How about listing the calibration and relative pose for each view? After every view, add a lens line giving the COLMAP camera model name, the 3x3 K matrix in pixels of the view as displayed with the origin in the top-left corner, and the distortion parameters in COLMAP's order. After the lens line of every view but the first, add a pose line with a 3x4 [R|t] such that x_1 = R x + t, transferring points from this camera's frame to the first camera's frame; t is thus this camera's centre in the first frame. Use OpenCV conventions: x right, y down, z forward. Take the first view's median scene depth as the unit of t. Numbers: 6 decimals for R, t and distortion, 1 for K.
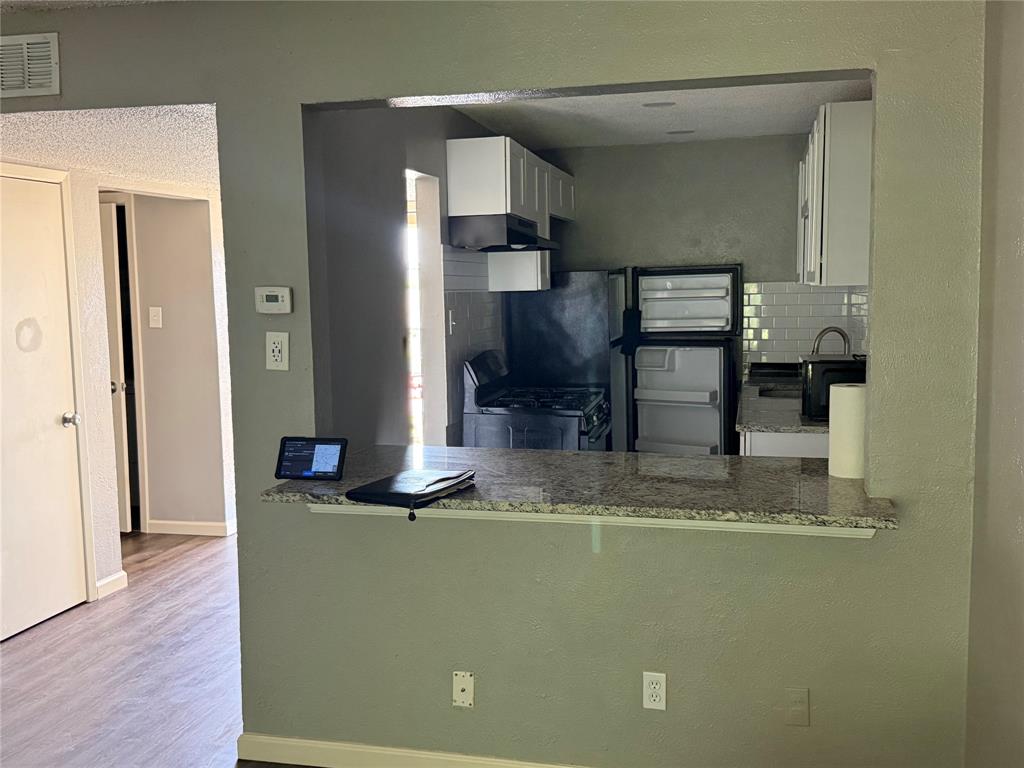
lens RADIAL K [[1020.1, 0, 505.0], [0, 1020.1, 391.0], [0, 0, 1]] dist [0.211217, -0.505056]
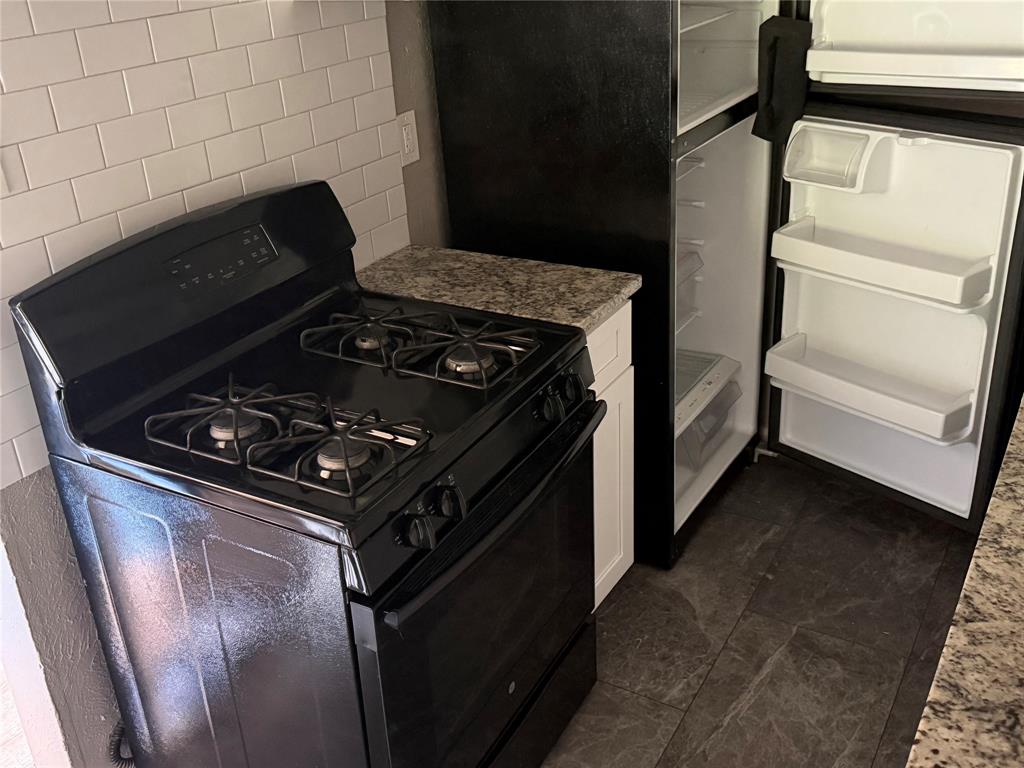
lens RADIAL K [[1020.1, 0, 505.0], [0, 1020.1, 391.0], [0, 0, 1]] dist [0.211217, -0.505056]
pose [[0.956093, 0.100244, -0.275387, 0.144321], [0.002558, 0.936790, 0.349882, -0.086159], [0.293053, -0.335224, 0.895402, 0.591389]]
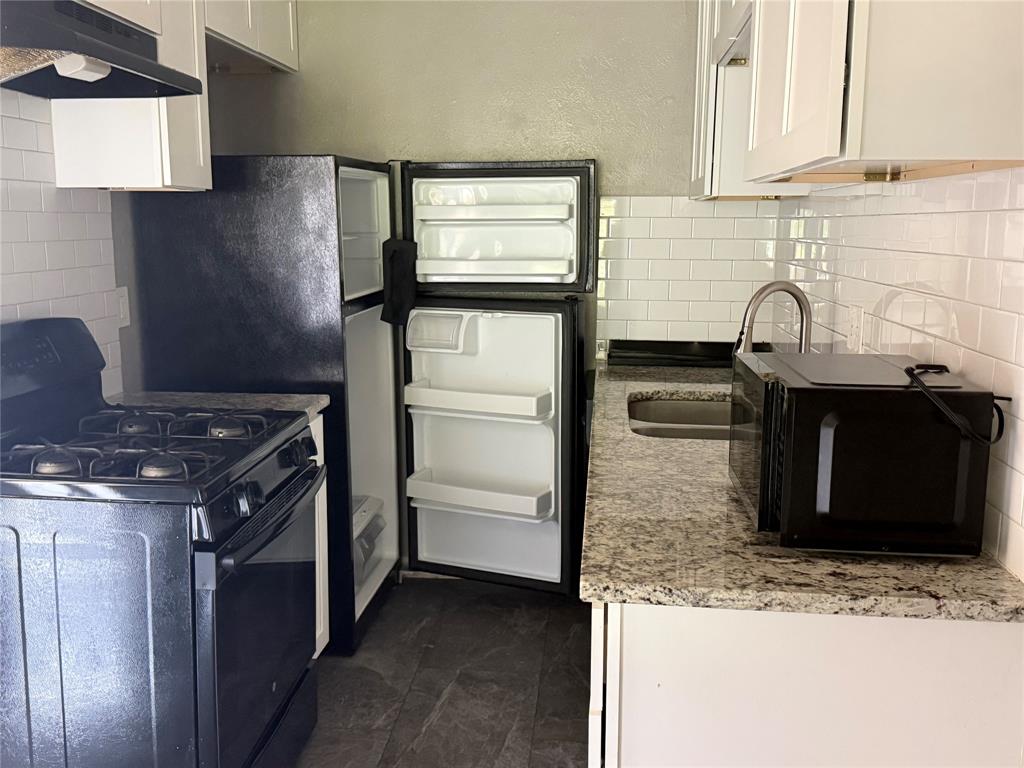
lens RADIAL K [[1020.1, 0, 505.0], [0, 1020.1, 391.0], [0, 0, 1]] dist [0.211217, -0.505056]
pose [[0.990058, -0.001080, 0.140652, 0.103238], [-0.006898, 0.998395, 0.056219, -0.030989], [-0.140487, -0.056631, 0.988462, 0.455985]]
